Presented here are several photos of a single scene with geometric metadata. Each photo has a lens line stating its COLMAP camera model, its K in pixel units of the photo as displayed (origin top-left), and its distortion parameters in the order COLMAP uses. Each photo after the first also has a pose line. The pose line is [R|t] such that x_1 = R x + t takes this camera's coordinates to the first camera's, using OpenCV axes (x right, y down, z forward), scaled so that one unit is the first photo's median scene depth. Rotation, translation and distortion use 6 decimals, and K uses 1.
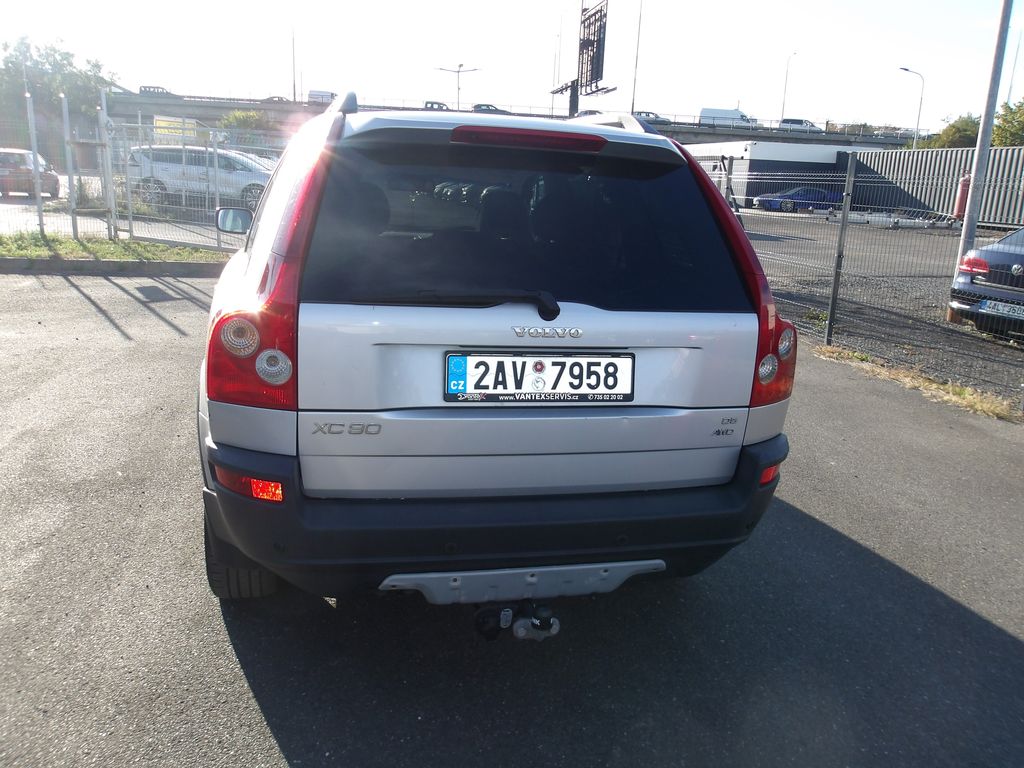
lens RADIAL K [[870.5, 0, 517.5], [0, 870.5, 375.3], [0, 0, 1]] dist [-0.005357, 0.007583]
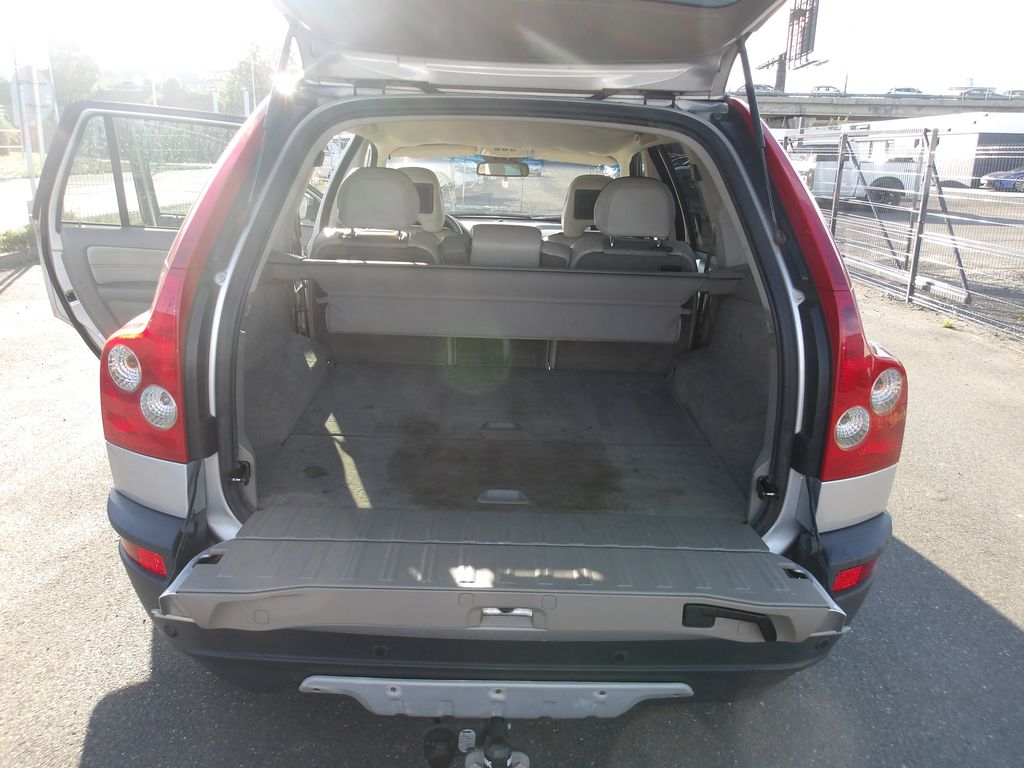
lens RADIAL K [[870.5, 0, 503.3], [0, 870.5, 388.2], [0, 0, 1]] dist [-0.005357, 0.007583]
pose [[0.971755, 0.037262, -0.233030, 0.174738], [-0.030159, 0.998968, 0.033969, -0.053828], [0.234056, -0.025981, 0.971876, 0.259215]]
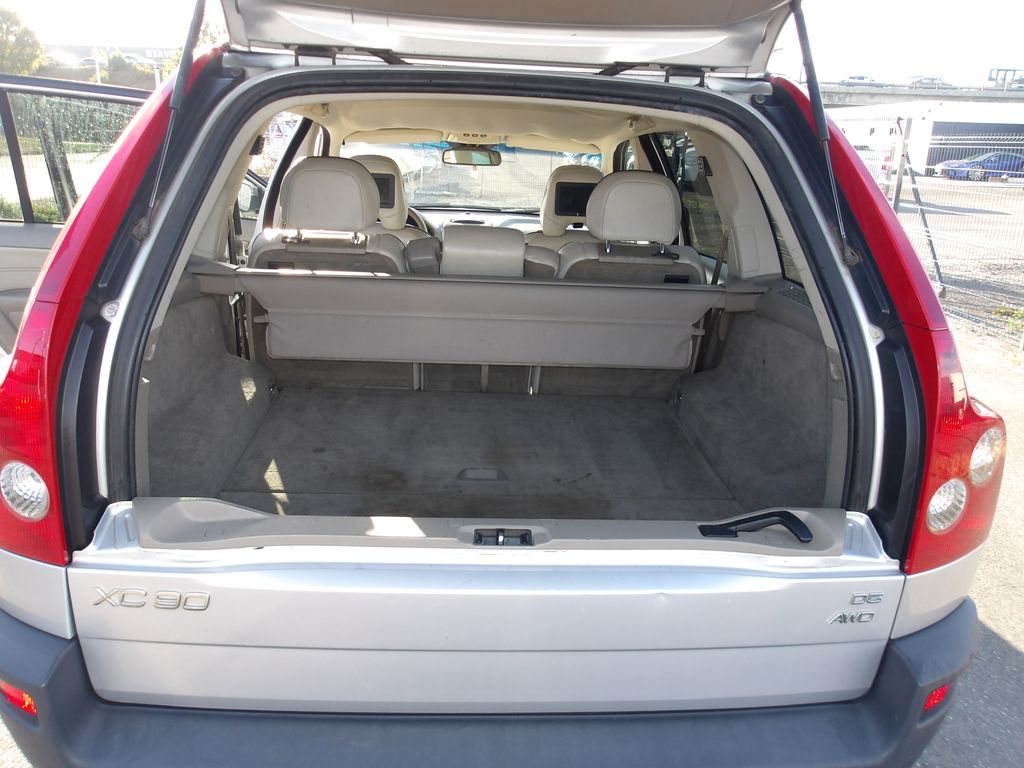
lens RADIAL K [[870.5, 0, 505.0], [0, 870.5, 389.1], [0, 0, 1]] dist [-0.005357, 0.007583]
pose [[0.982477, 0.037232, -0.182629, 0.113439], [-0.028392, 0.998306, 0.050780, -0.097118], [0.184210, -0.044705, 0.981870, 0.419775]]
